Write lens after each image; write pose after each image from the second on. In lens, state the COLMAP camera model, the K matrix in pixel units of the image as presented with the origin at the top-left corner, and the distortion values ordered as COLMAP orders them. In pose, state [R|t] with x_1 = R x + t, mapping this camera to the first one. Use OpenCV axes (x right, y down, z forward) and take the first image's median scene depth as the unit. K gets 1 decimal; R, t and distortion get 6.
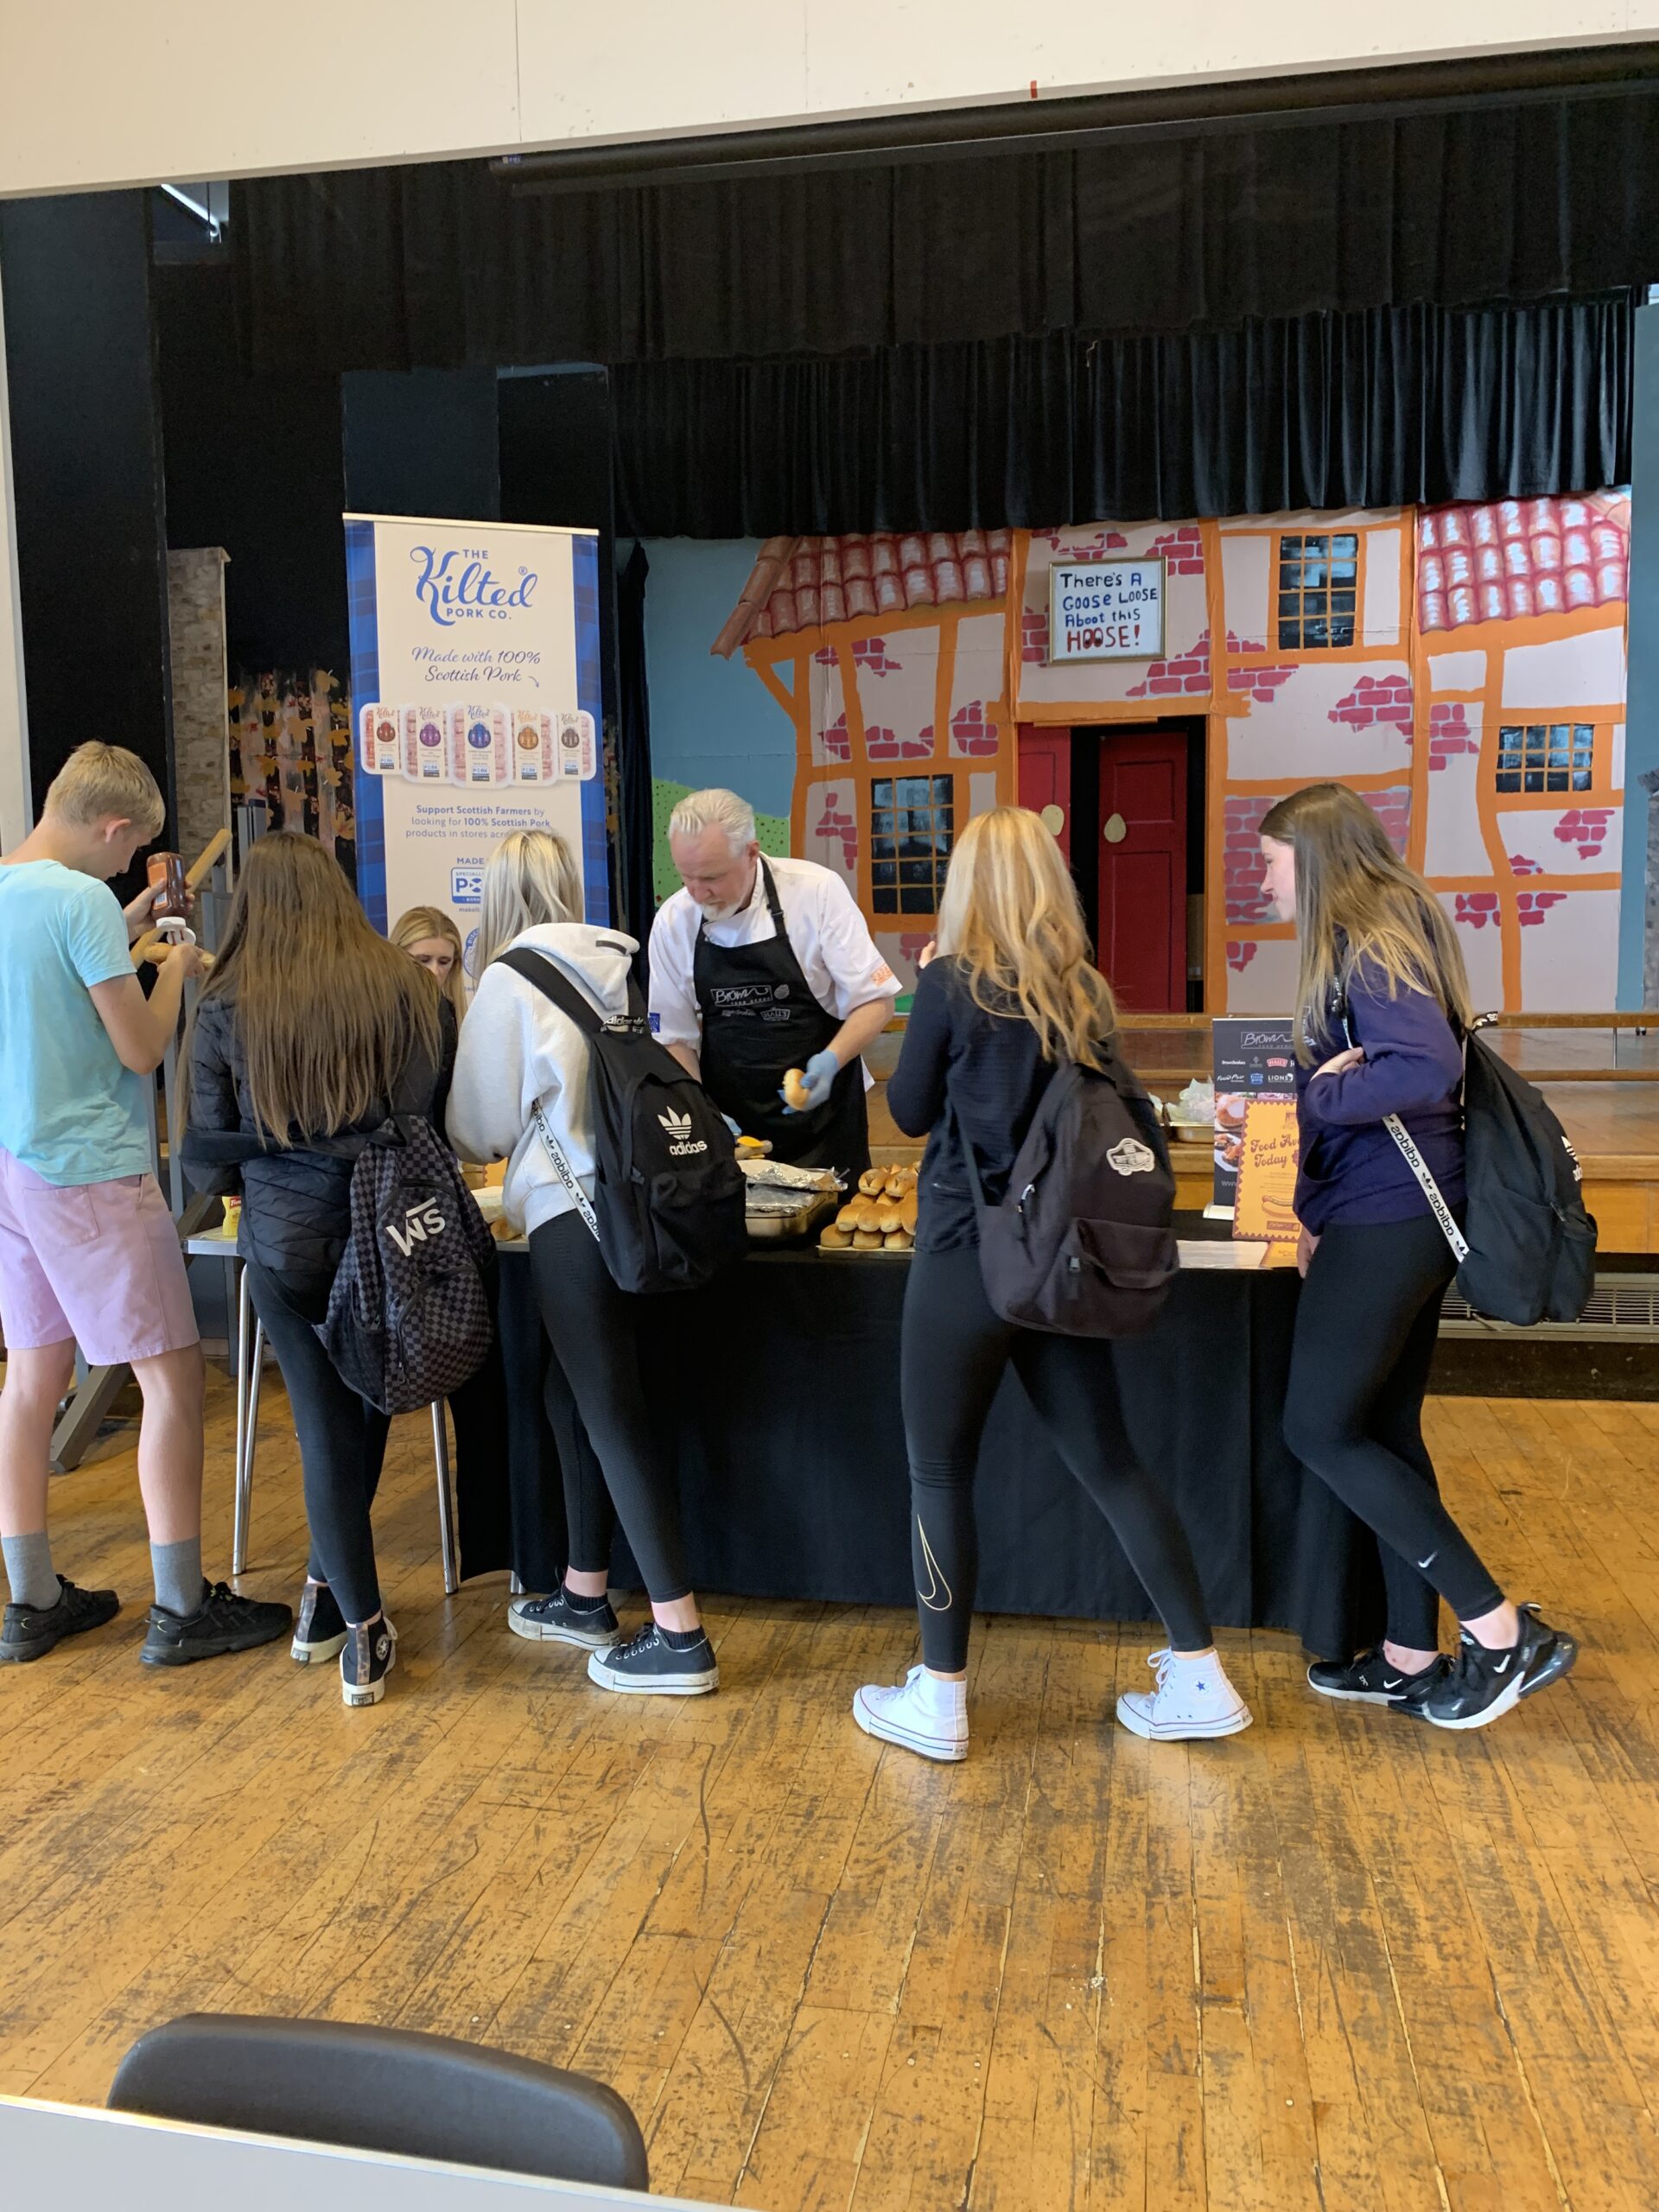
lens RADIAL K [[1696.9, 0, 850.9], [0, 1696.9, 1120.0], [0, 0, 1]] dist [0.042799, -0.054992]
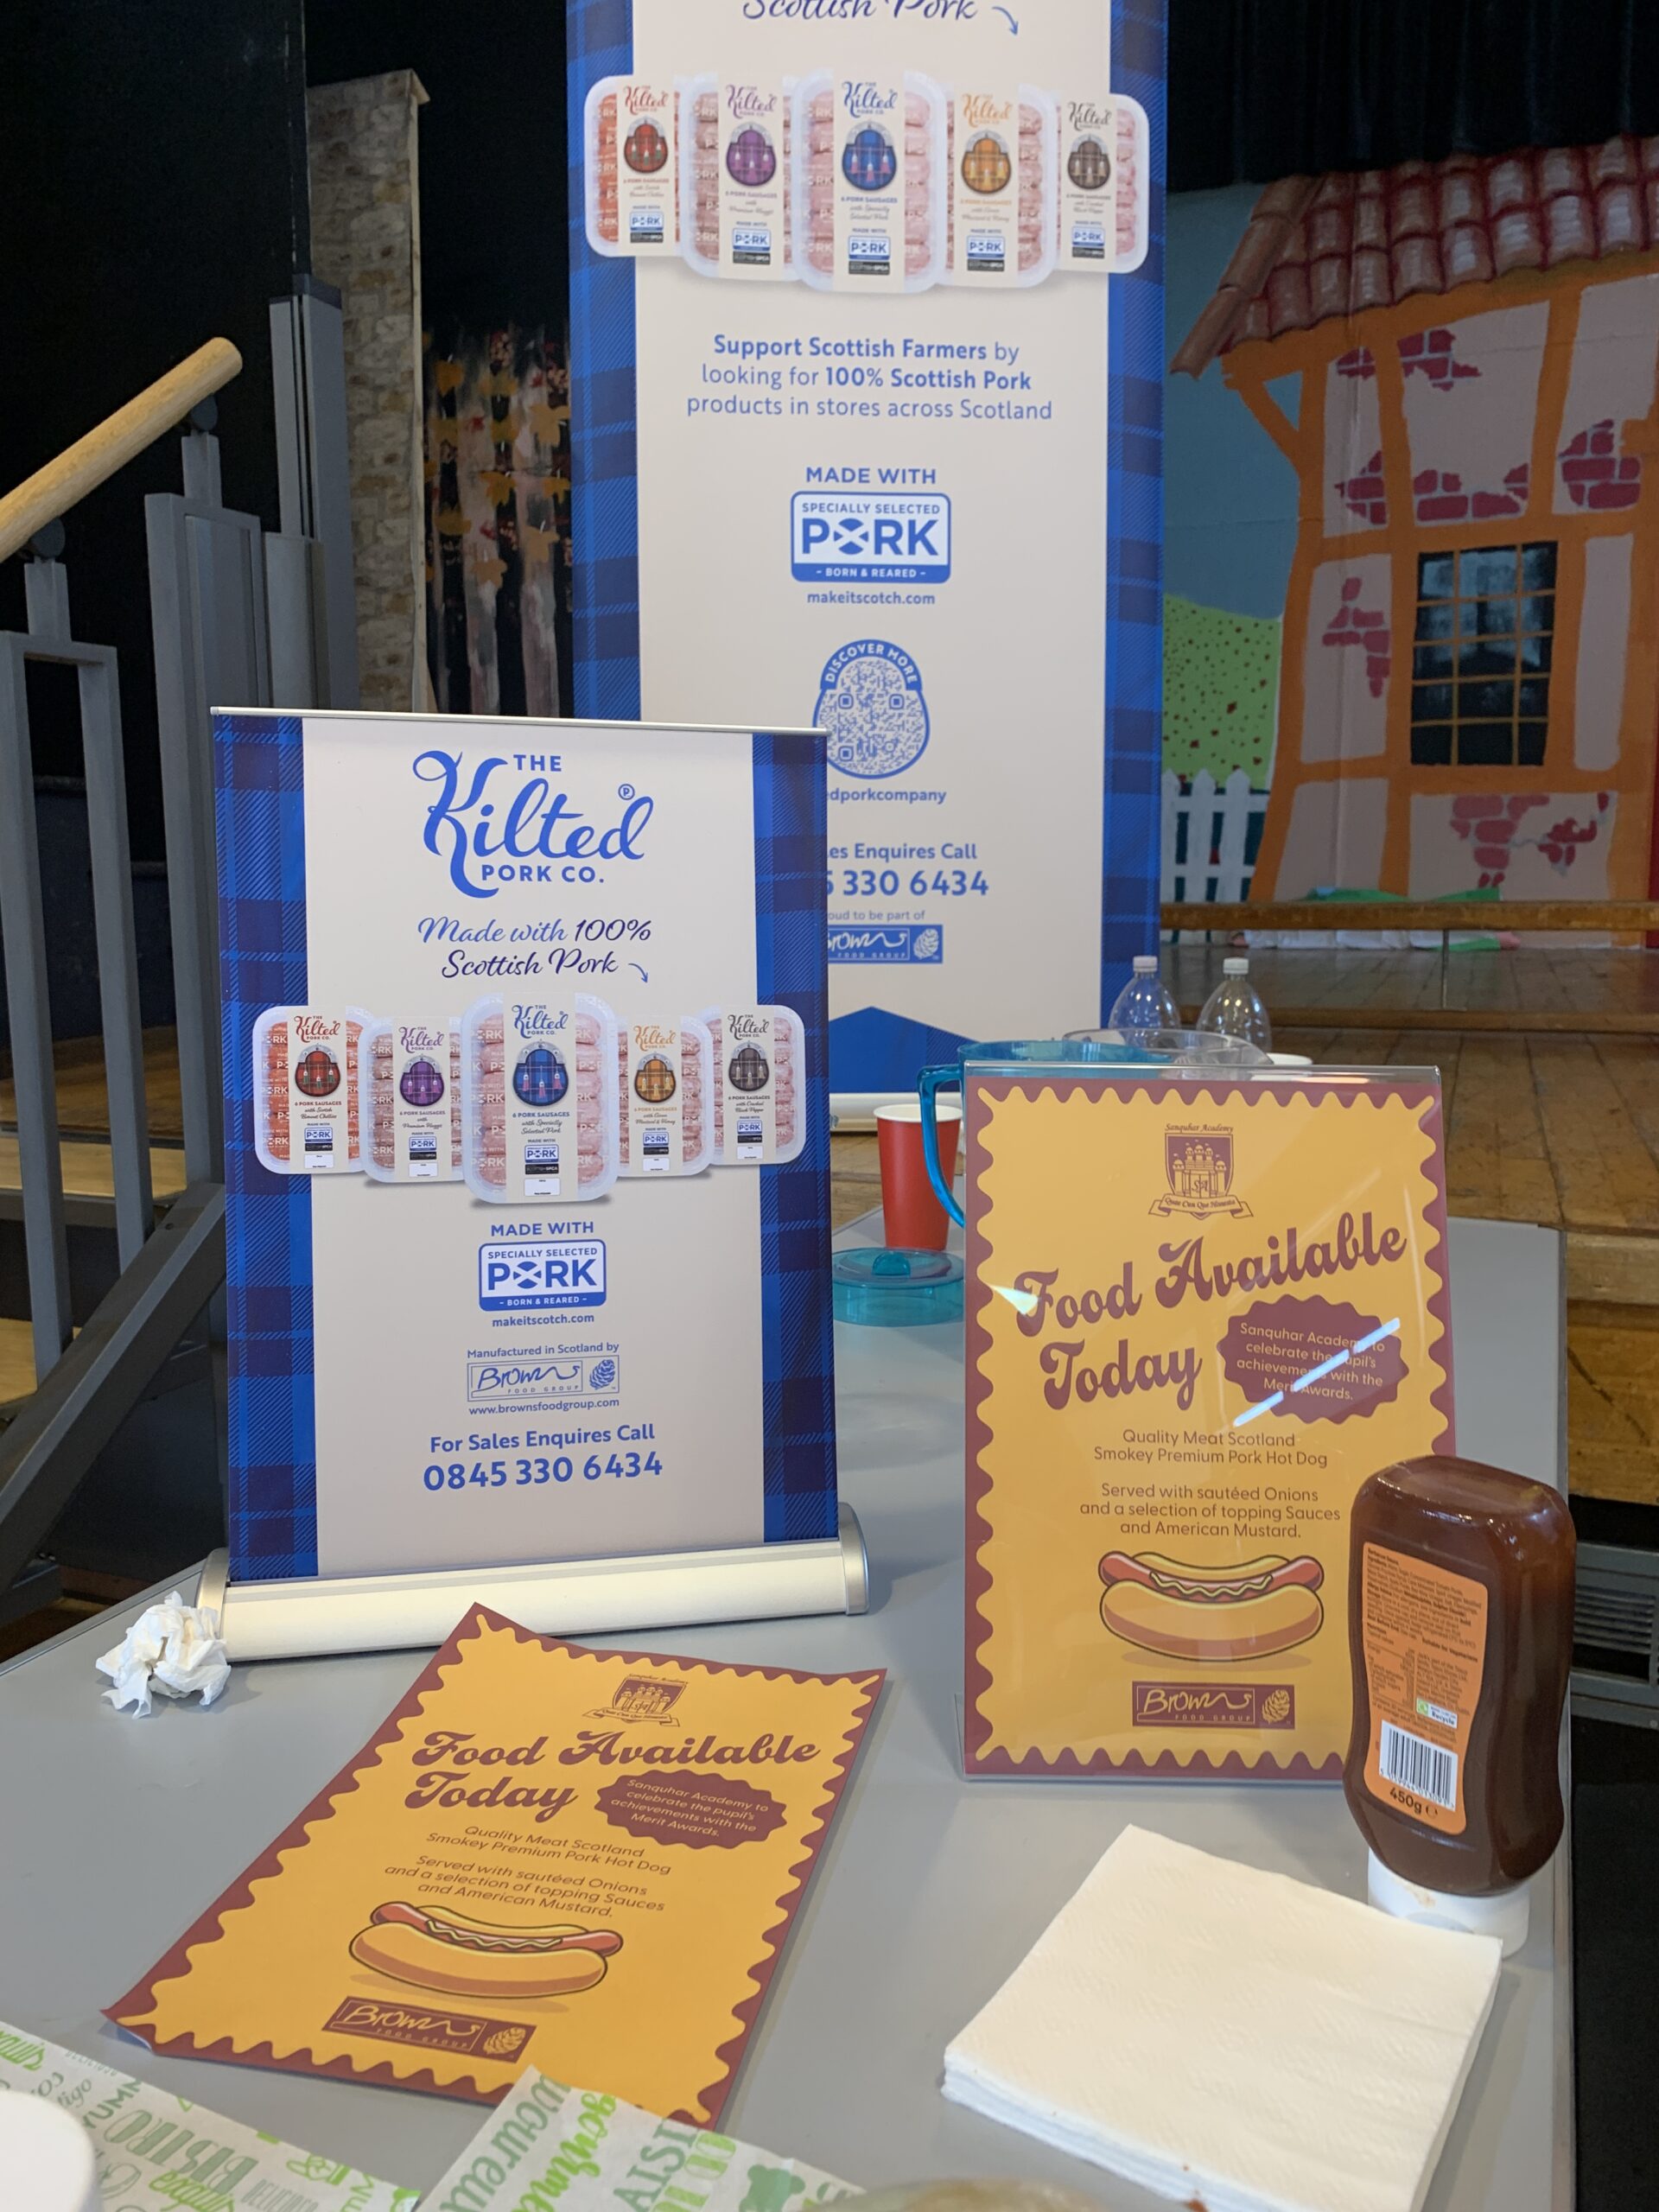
lens RADIAL K [[1696.9, 0, 856.3], [0, 1696.9, 1091.5], [0, 0, 1]] dist [0.042799, -0.054992]
pose [[0.983731, 0.034844, -0.176238, -0.081294], [-0.030328, 0.999141, 0.028257, -0.009531], [0.177071, -0.022453, 0.983942, 0.340834]]
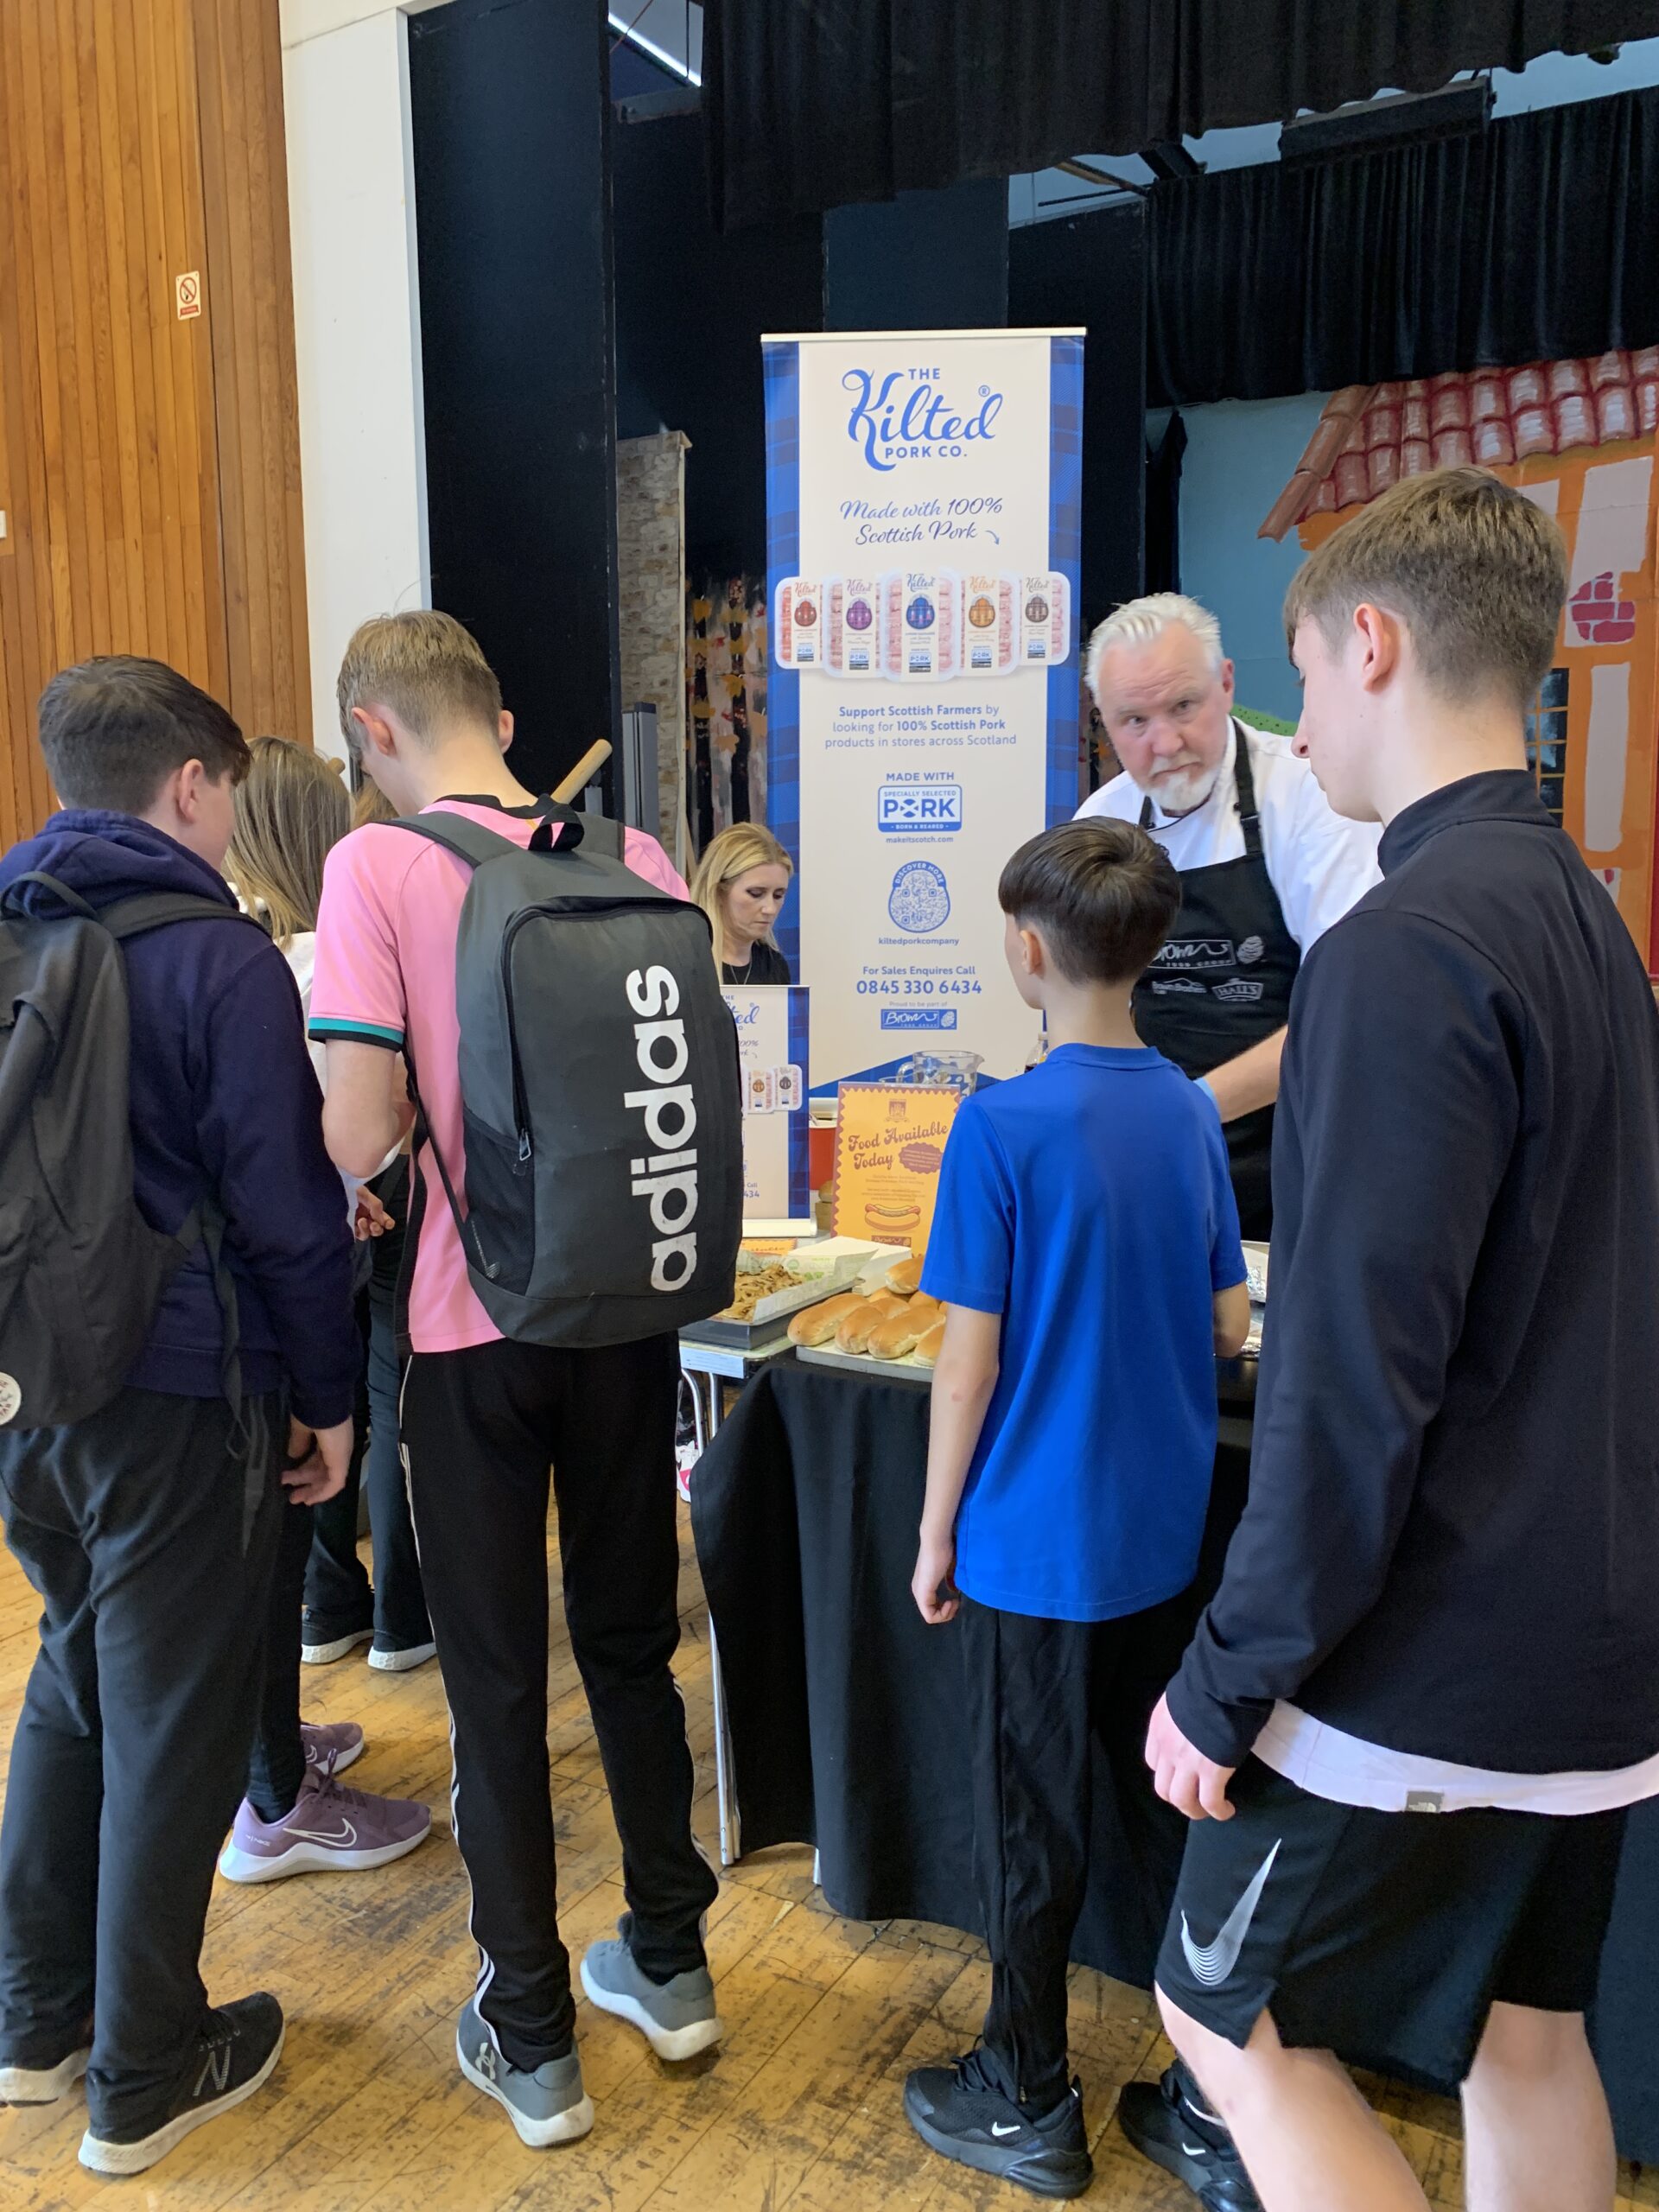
lens RADIAL K [[1696.9, 0, 814.1], [0, 1696.9, 1091.6], [0, 0, 1]] dist [0.042799, -0.054992]
pose [[0.942768, 0.042326, -0.330754, 0.000850], [-0.036864, 0.999061, 0.022774, -0.013613], [0.331407, -0.009277, 0.943442, 0.143467]]
